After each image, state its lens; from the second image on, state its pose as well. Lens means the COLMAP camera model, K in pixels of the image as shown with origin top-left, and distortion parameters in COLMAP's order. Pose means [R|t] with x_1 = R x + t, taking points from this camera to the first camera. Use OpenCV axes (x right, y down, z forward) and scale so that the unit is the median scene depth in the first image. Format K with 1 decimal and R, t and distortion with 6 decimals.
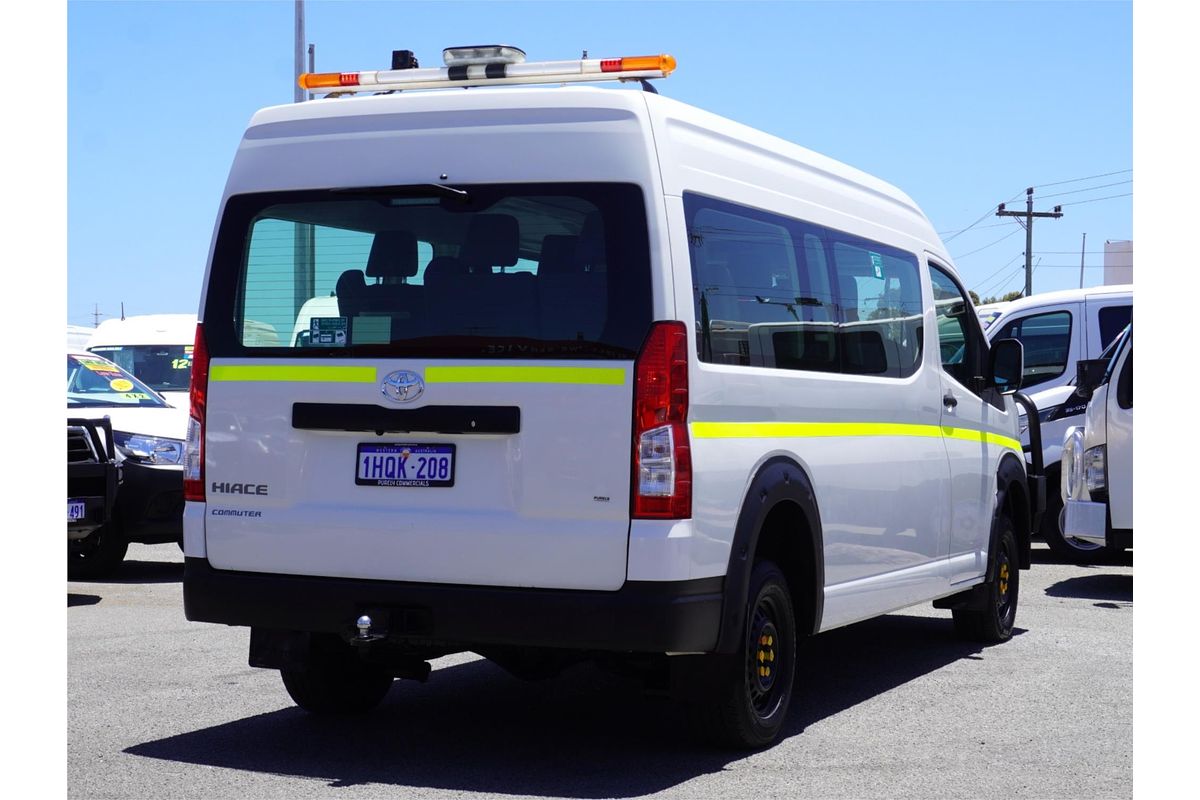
lens RADIAL K [[2146.6, 0, 601.0], [0, 2146.6, 421.0], [0, 0, 1]] dist [0.007459, -0.014985]
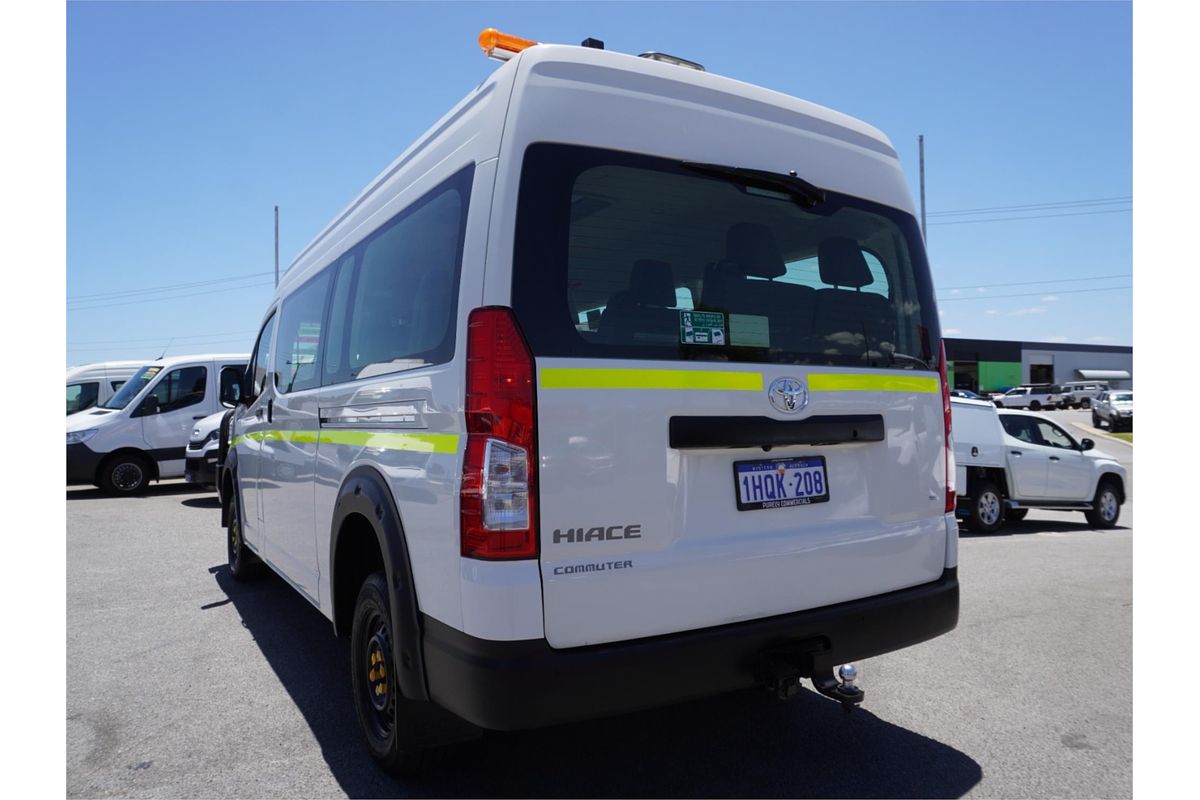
lens RADIAL K [[794.4, 0, 600.0], [0, 794.4, 400.0], [0, 0, 1]] dist [-0.003113, -0.000736]
pose [[0.569928, -0.002366, 0.821691, -0.405280], [0.024510, 0.999600, -0.014121, -0.011144], [-0.821329, 0.028188, 0.569758, 0.866879]]
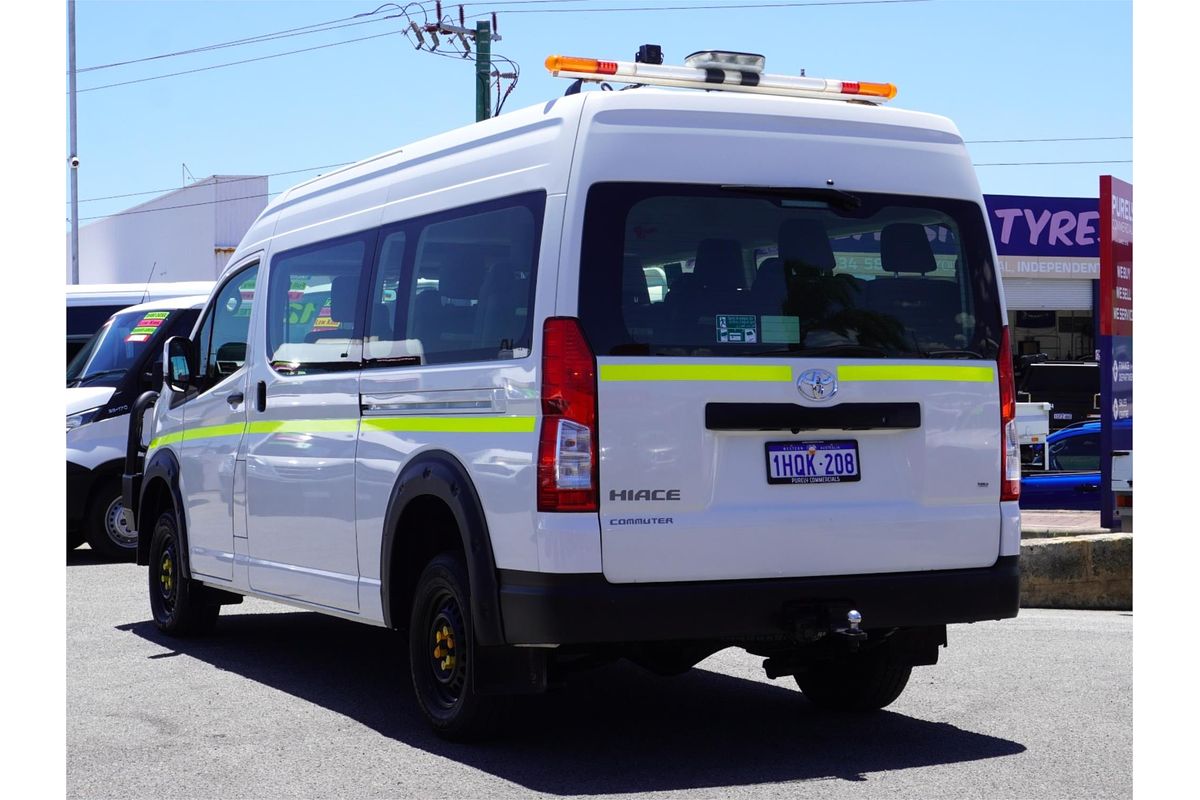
lens RADIAL K [[2088.8, 0, 599.8], [0, 2088.8, 387.1], [0, 0, 1]] dist [-0.006798, -0.034559]
pose [[0.629929, -0.007308, 0.776618, -0.918894], [0.020433, 0.999766, -0.007165, -0.009969], [-0.776384, 0.020382, 0.629931, 0.450324]]
